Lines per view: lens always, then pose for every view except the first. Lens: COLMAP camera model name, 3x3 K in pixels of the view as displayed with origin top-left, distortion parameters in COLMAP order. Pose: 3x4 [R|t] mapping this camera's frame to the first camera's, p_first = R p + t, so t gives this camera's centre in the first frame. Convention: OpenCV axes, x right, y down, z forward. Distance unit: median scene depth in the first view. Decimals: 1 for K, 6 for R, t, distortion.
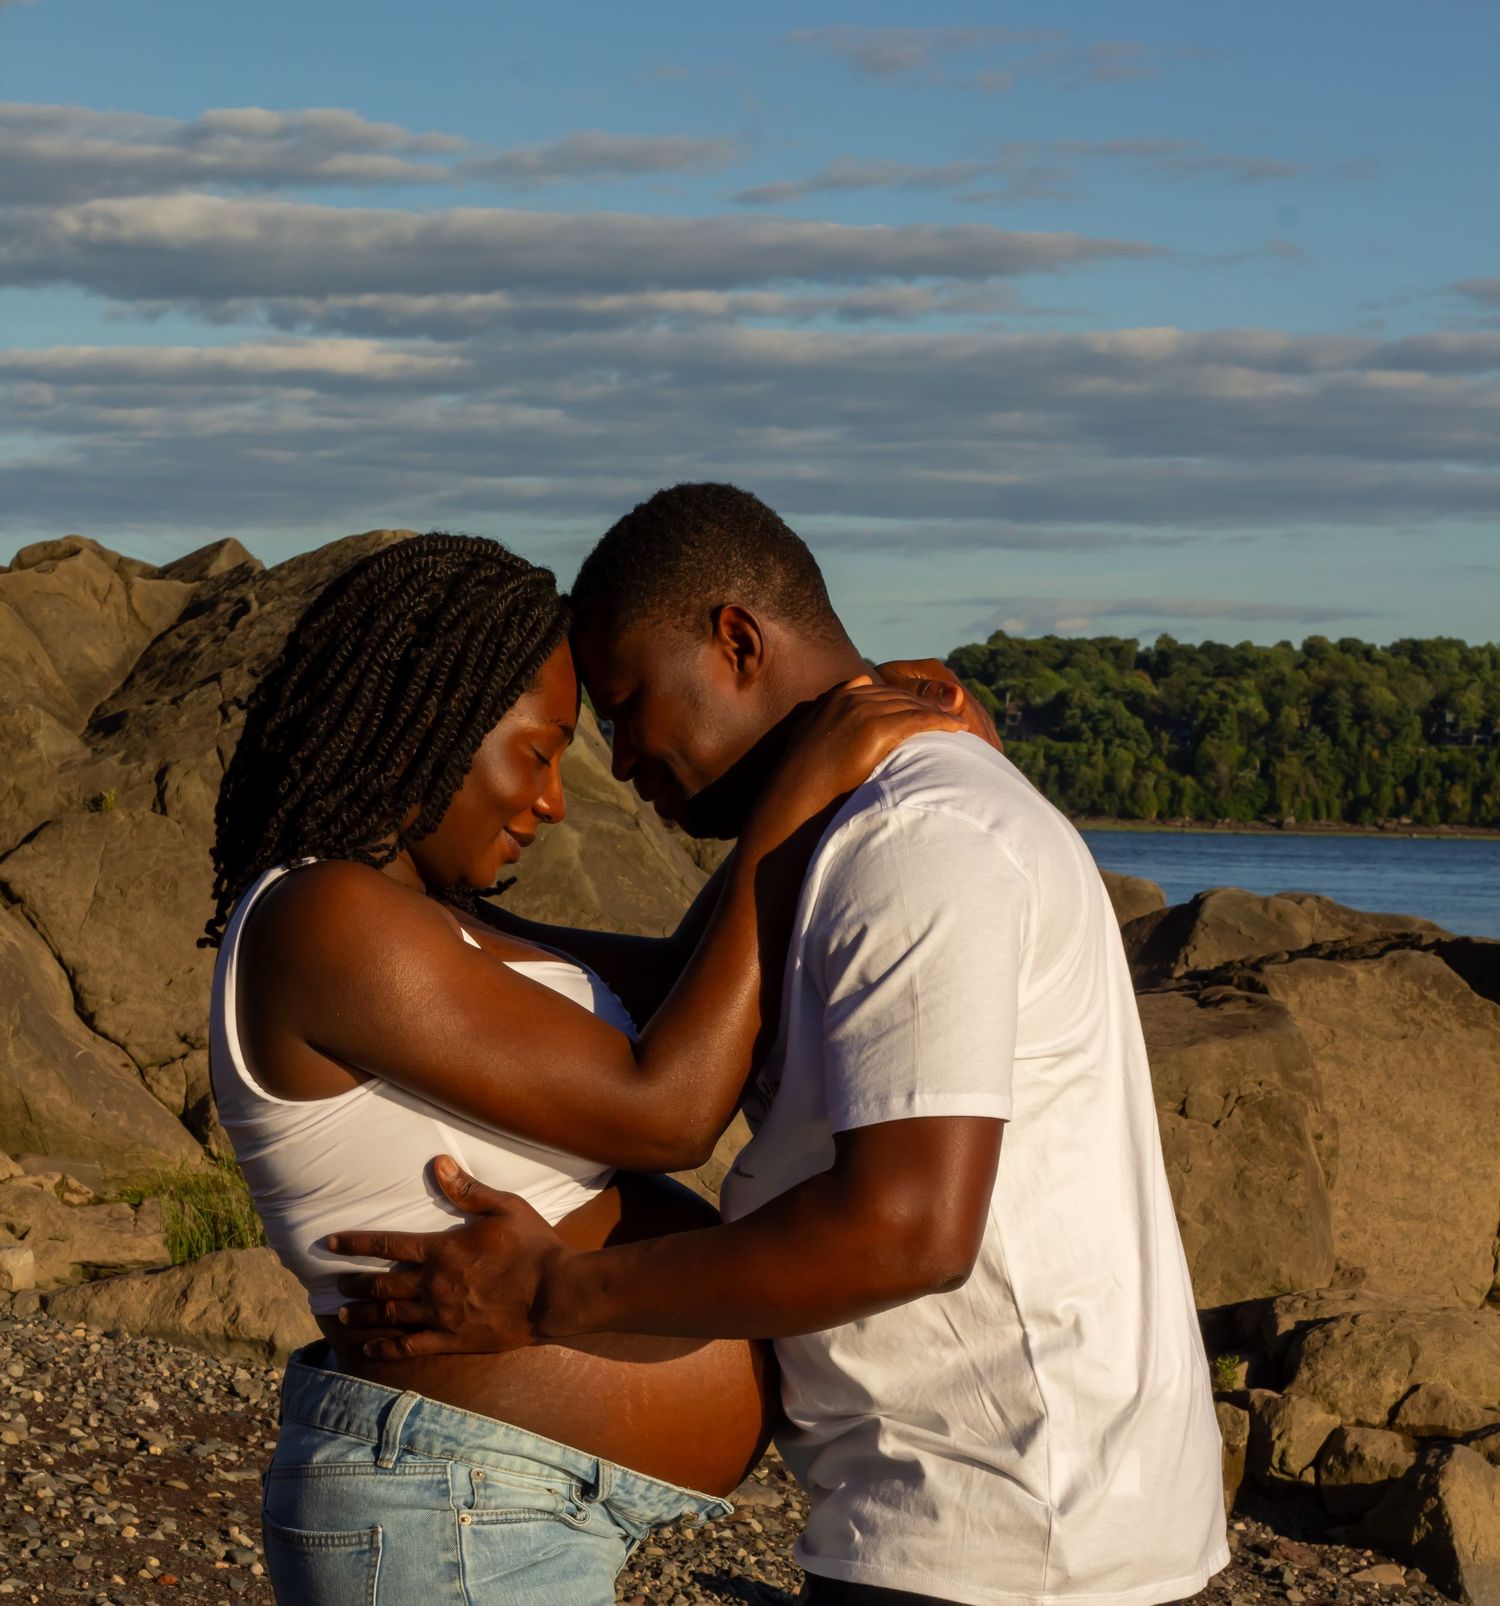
lens RADIAL K [[5229.1, 0, 750.6], [0, 5229.1, 1160.7], [0, 0, 1]] dist [-0.099338, 0.449452]
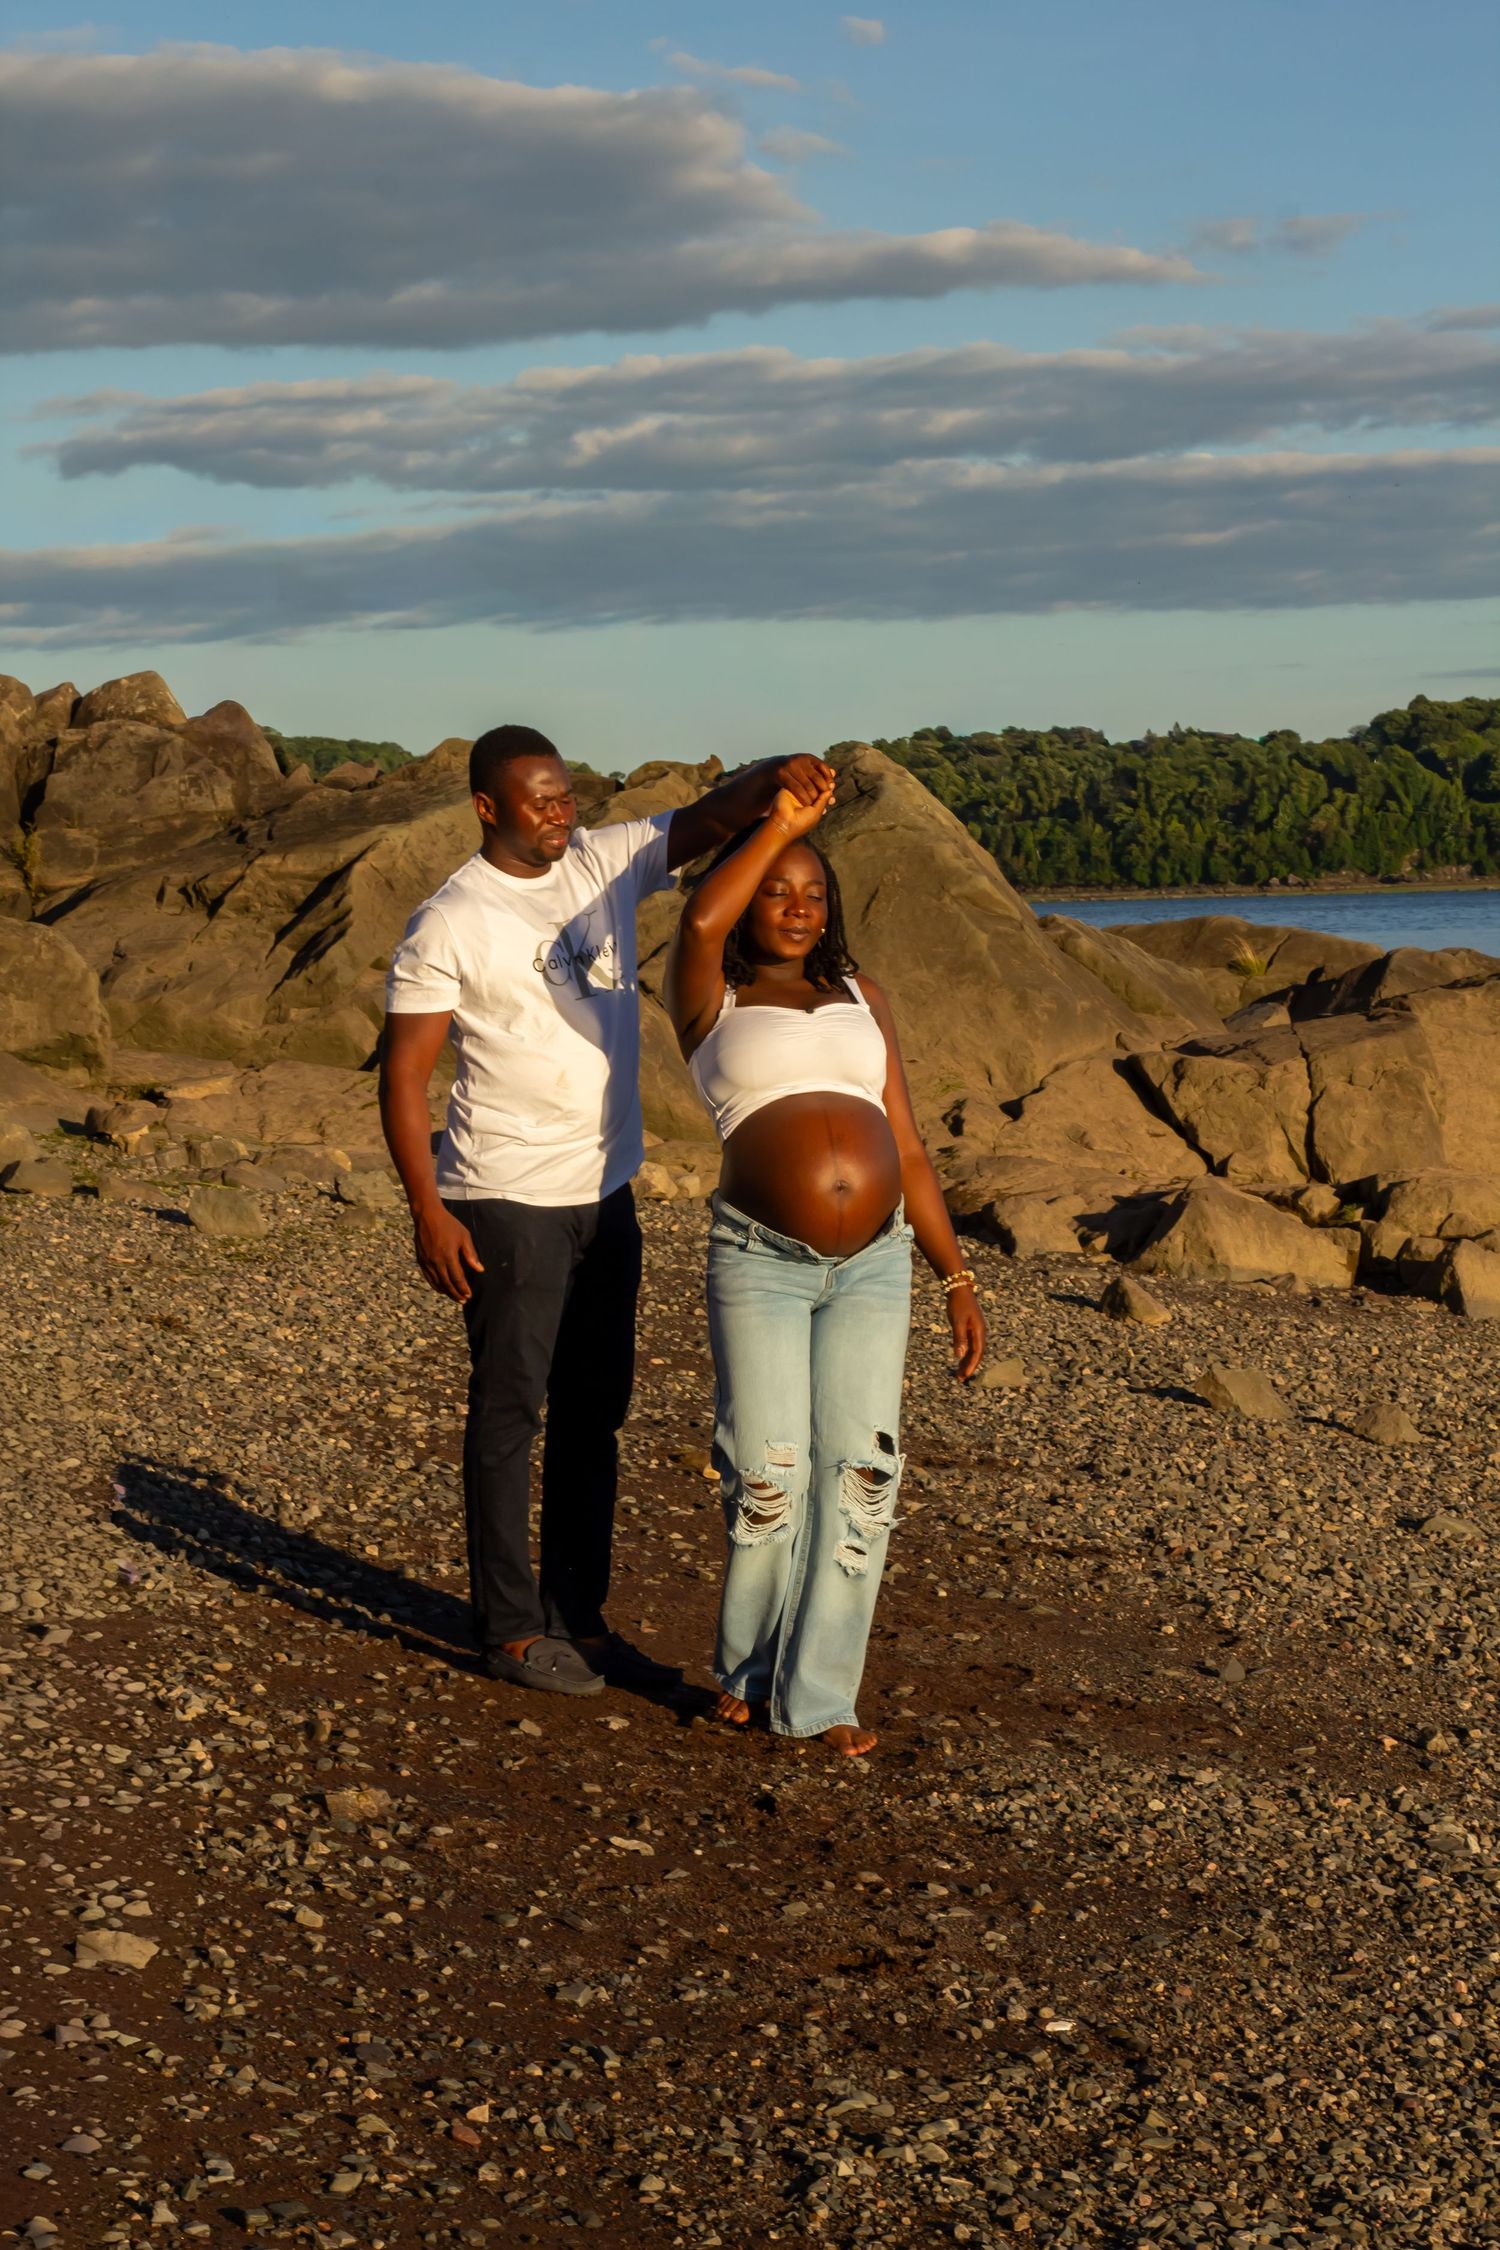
lens RADIAL K [[5304.1, 0, 750.0], [0, 5304.1, 1069.9], [0, 0, 1]] dist [-0.040704, -0.162729]
pose [[0.995323, -0.048232, -0.083696, 0.028306], [0.045356, 0.998324, -0.035936, 0.033848], [0.085289, 0.031972, 0.995843, -0.618095]]
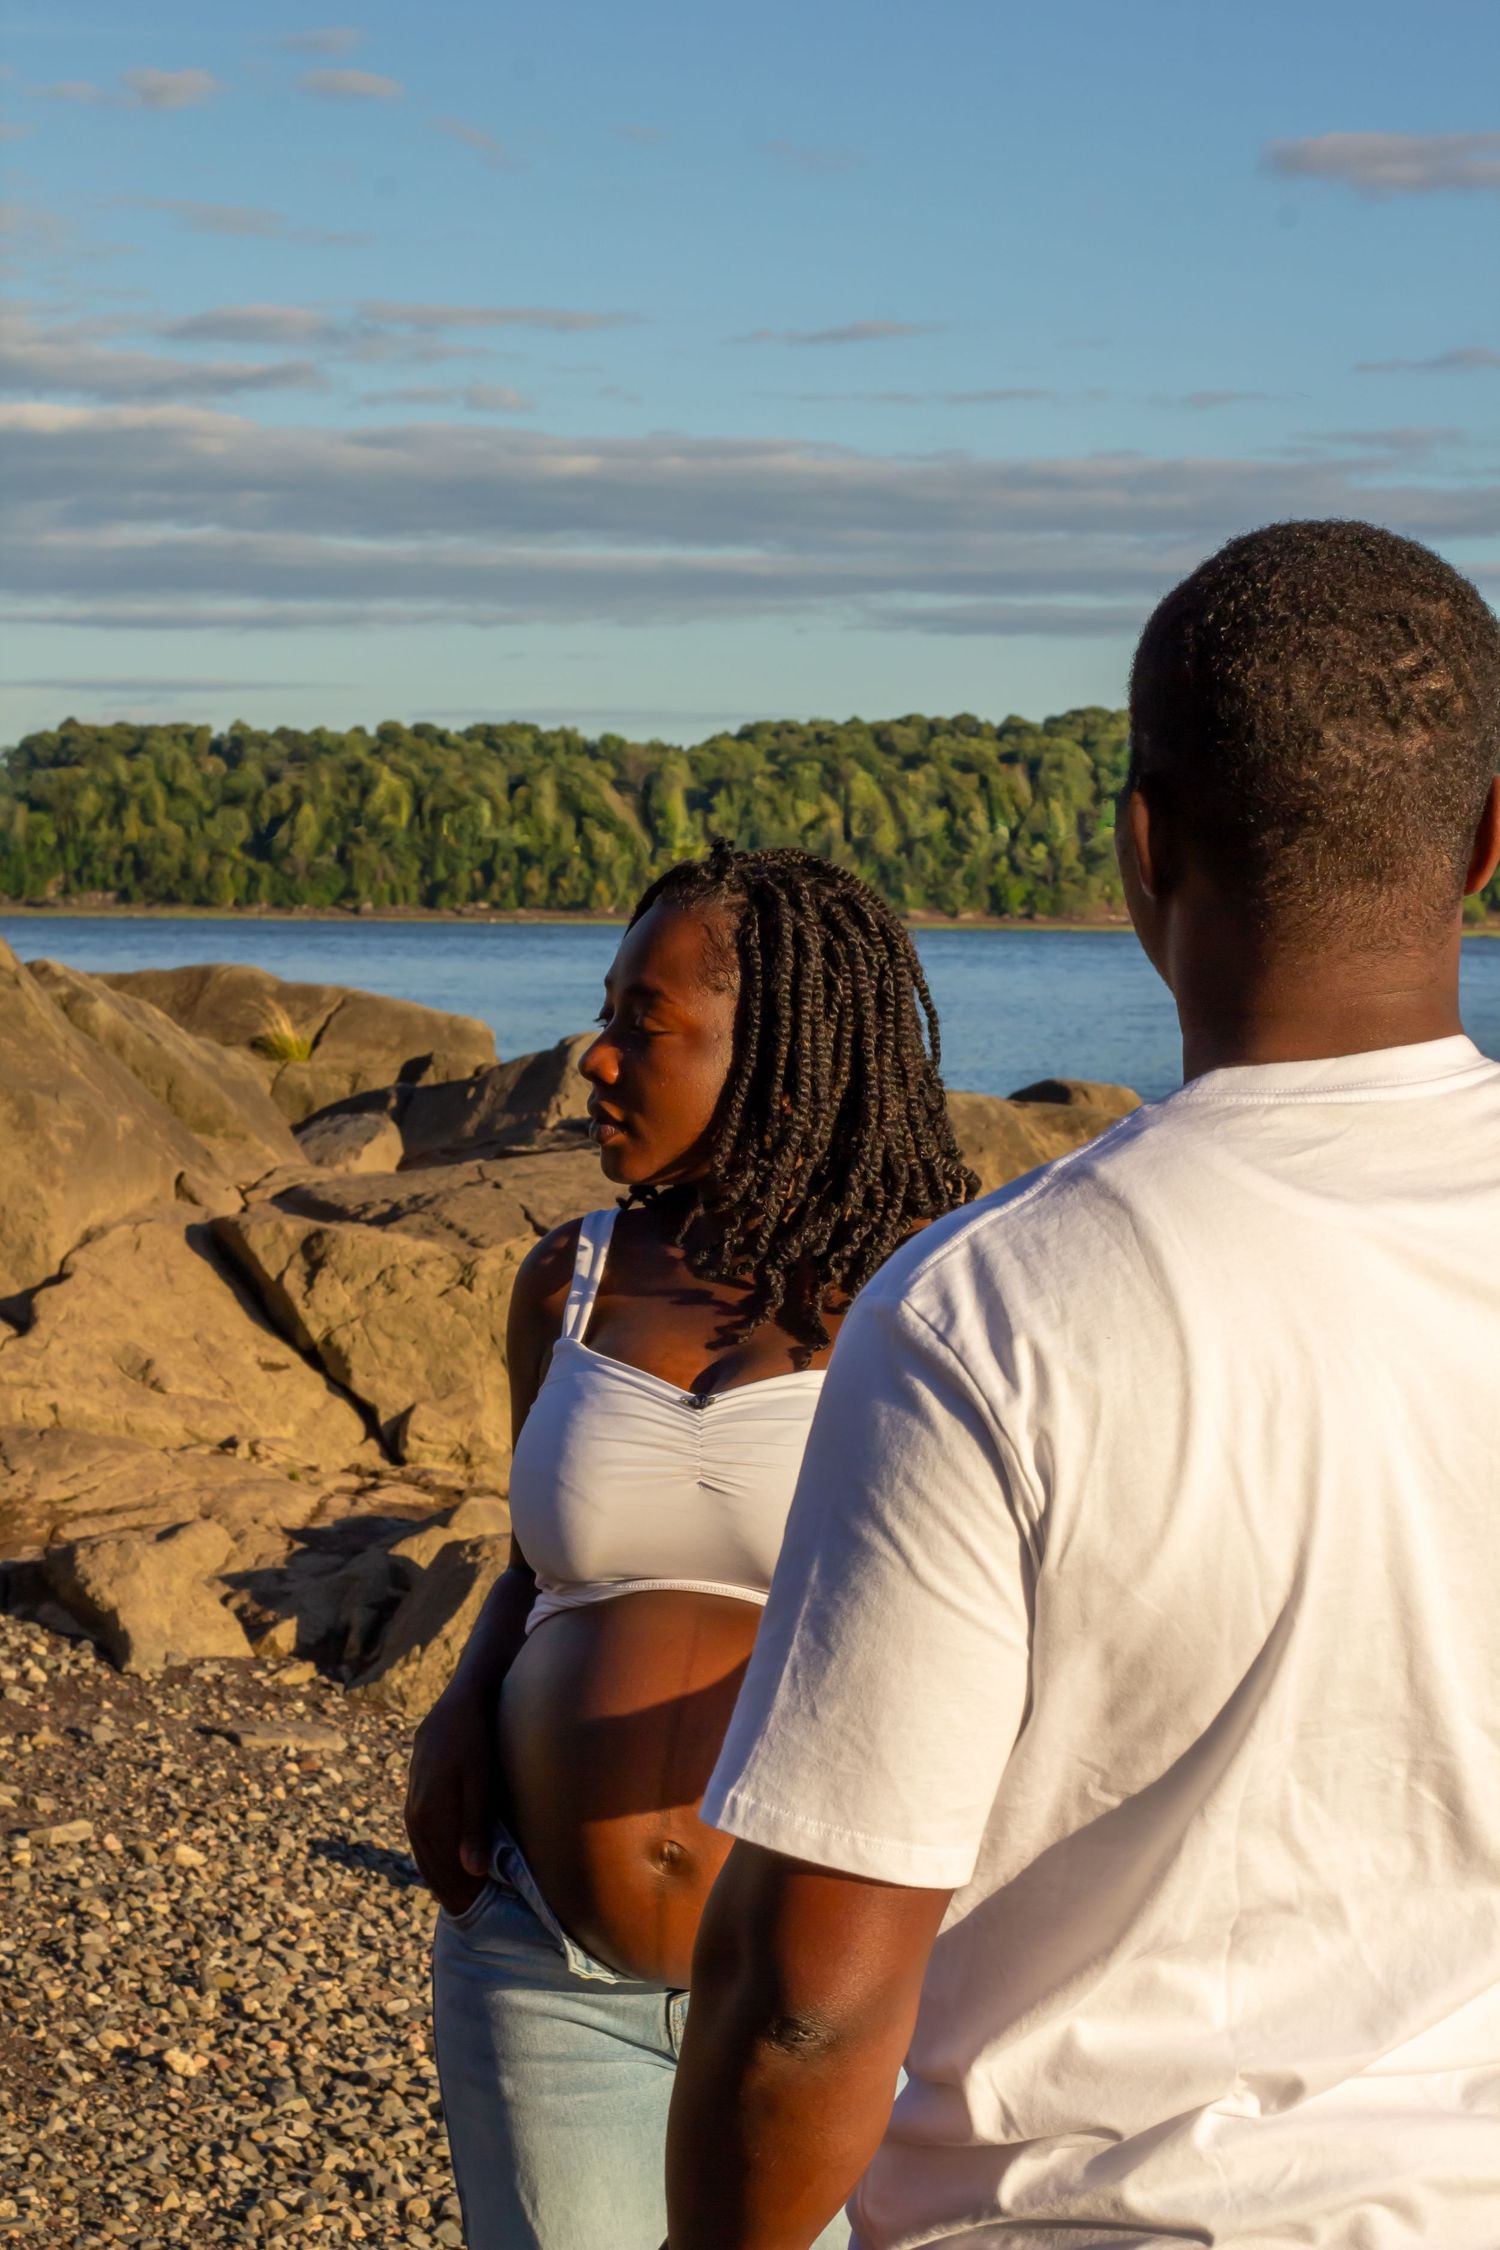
lens RADIAL K [[5252.9, 0, 750.0], [0, 5252.9, 1125.0], [0, 0, 1]] dist [-0.088975, -0.444620]
pose [[0.984170, -0.016183, 0.176486, -0.054155], [0.020244, 0.999570, -0.021237, -0.014711], [-0.176067, 0.024473, 0.984074, 0.044336]]
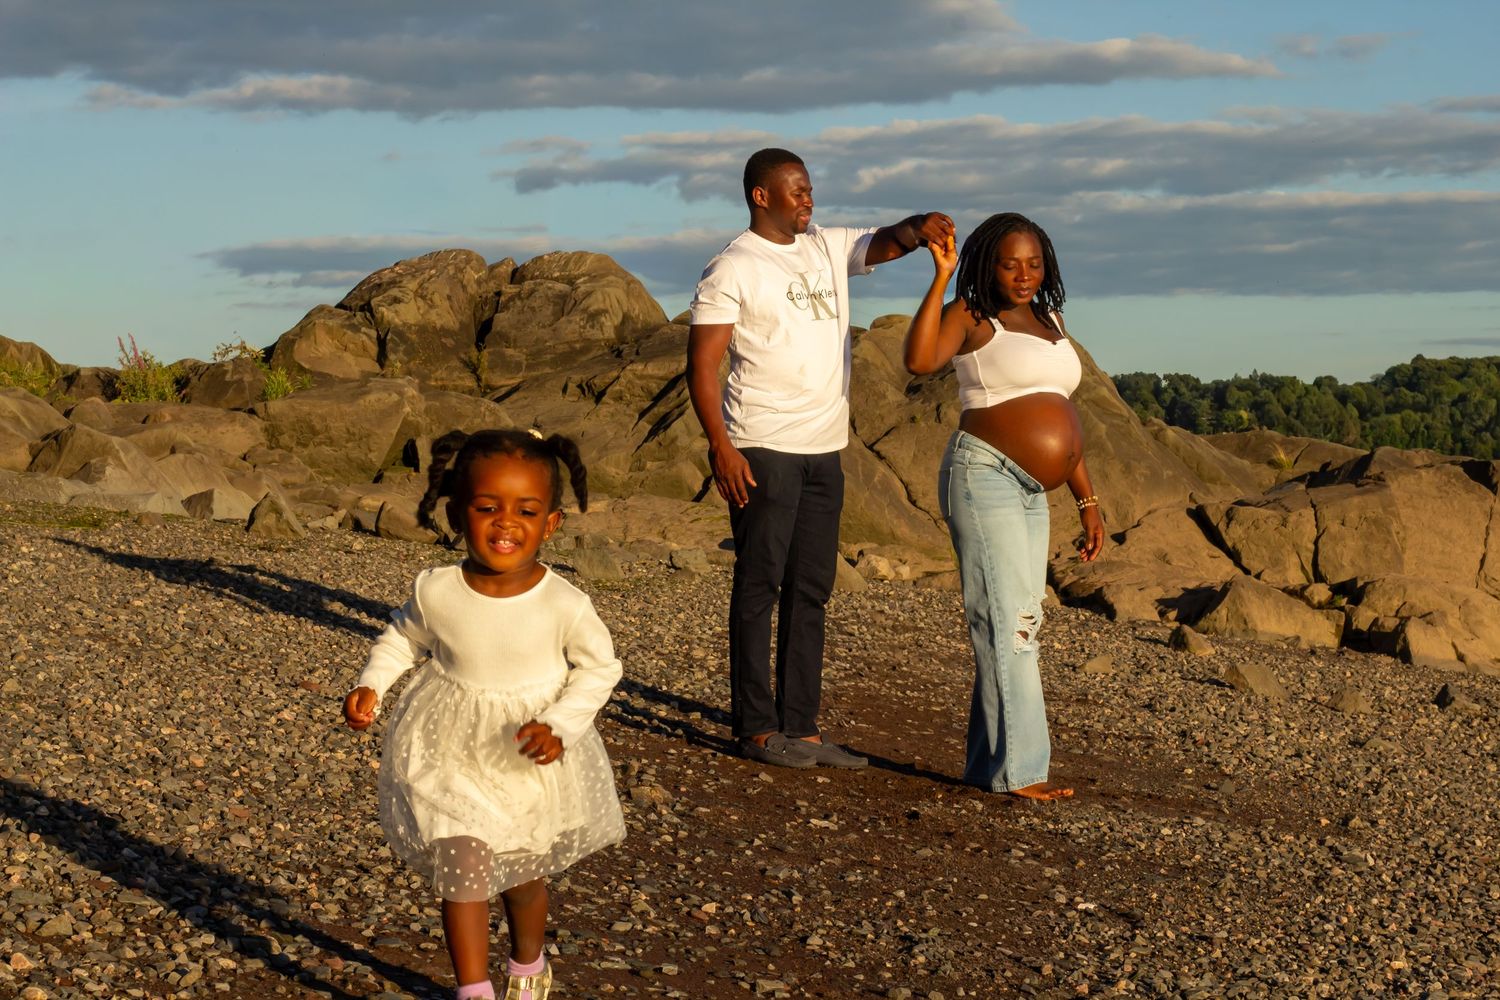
lens RADIAL K [[3536.1, 0, 770.6], [0, 3536.1, 499.7], [0, 0, 1]] dist [-0.040704, -0.162729]
pose [[0.990158, -0.026041, -0.137511, 0.036917], [0.017197, 0.997729, -0.065119, 0.073823], [0.138895, 0.062113, 0.988357, -0.638506]]
